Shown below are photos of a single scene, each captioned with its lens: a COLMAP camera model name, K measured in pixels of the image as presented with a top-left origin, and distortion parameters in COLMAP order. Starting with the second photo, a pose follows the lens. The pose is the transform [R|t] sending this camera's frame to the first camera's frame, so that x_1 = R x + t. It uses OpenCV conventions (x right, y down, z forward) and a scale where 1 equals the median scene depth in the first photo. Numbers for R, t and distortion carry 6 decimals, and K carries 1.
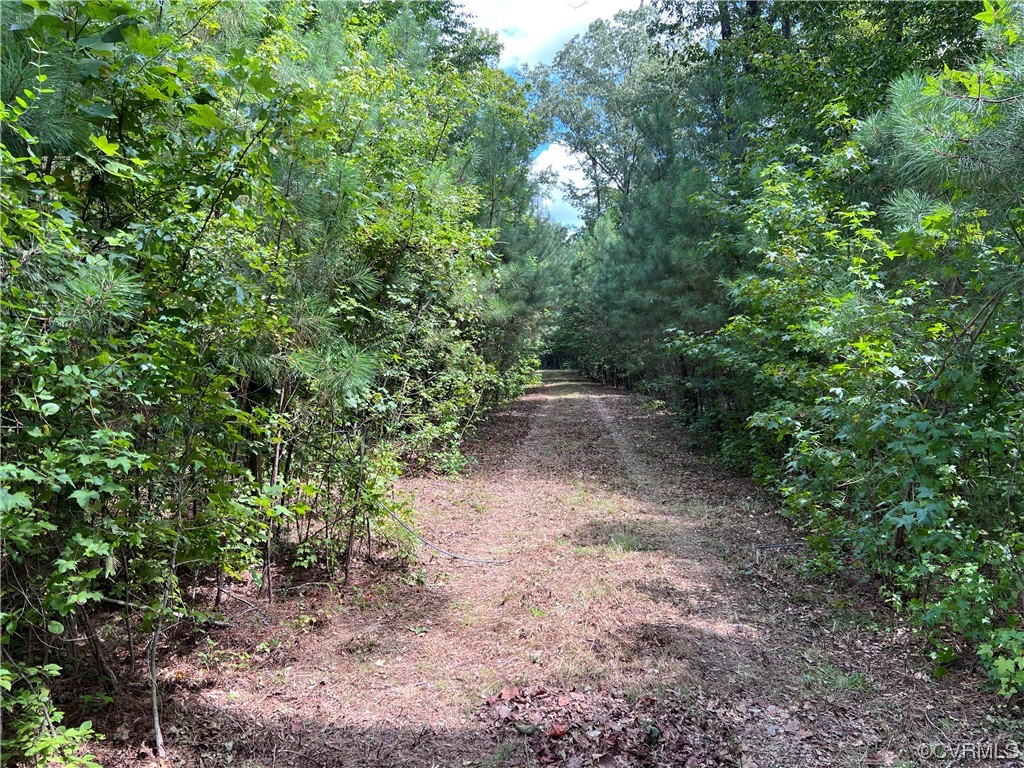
lens RADIAL K [[778.6, 0, 512.0], [0, 778.6, 384.3], [0, 0, 1]] dist [0.061466, -0.007790]
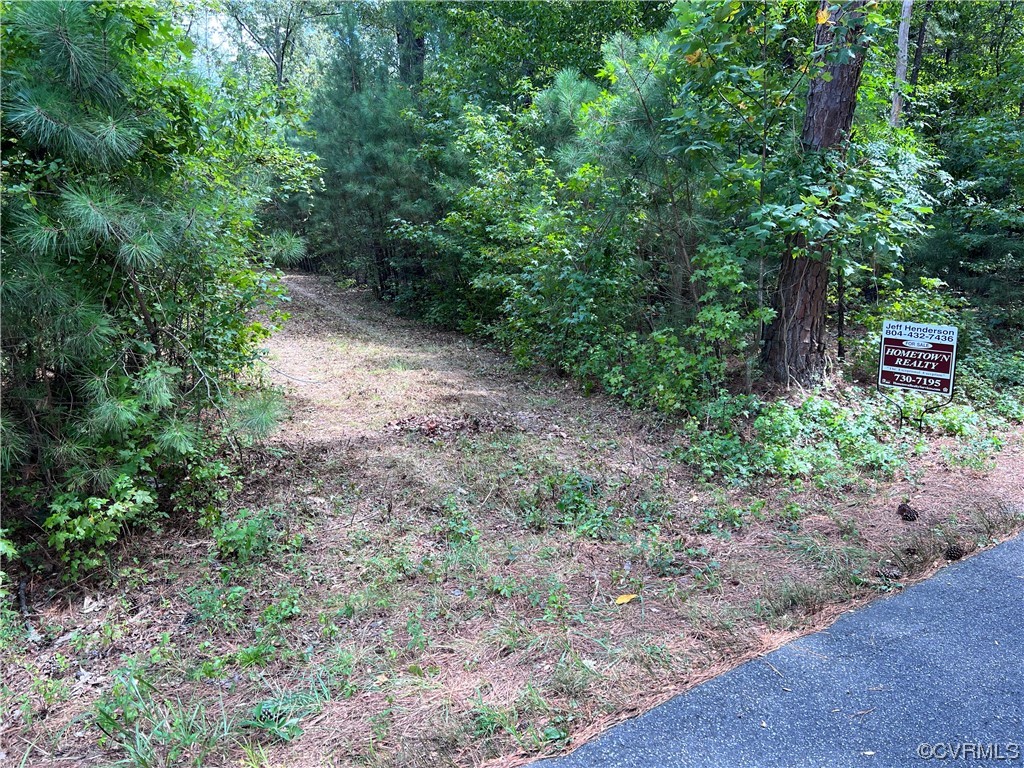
lens RADIAL K [[778.6, 0, 512.9], [0, 778.6, 383.1], [0, 0, 1]] dist [0.061466, -0.007790]
pose [[0.902185, -0.066827, 0.426142, -0.327763], [0.004126, 0.989218, 0.146392, 0.016481], [-0.431330, -0.130315, 0.892733, -0.481169]]
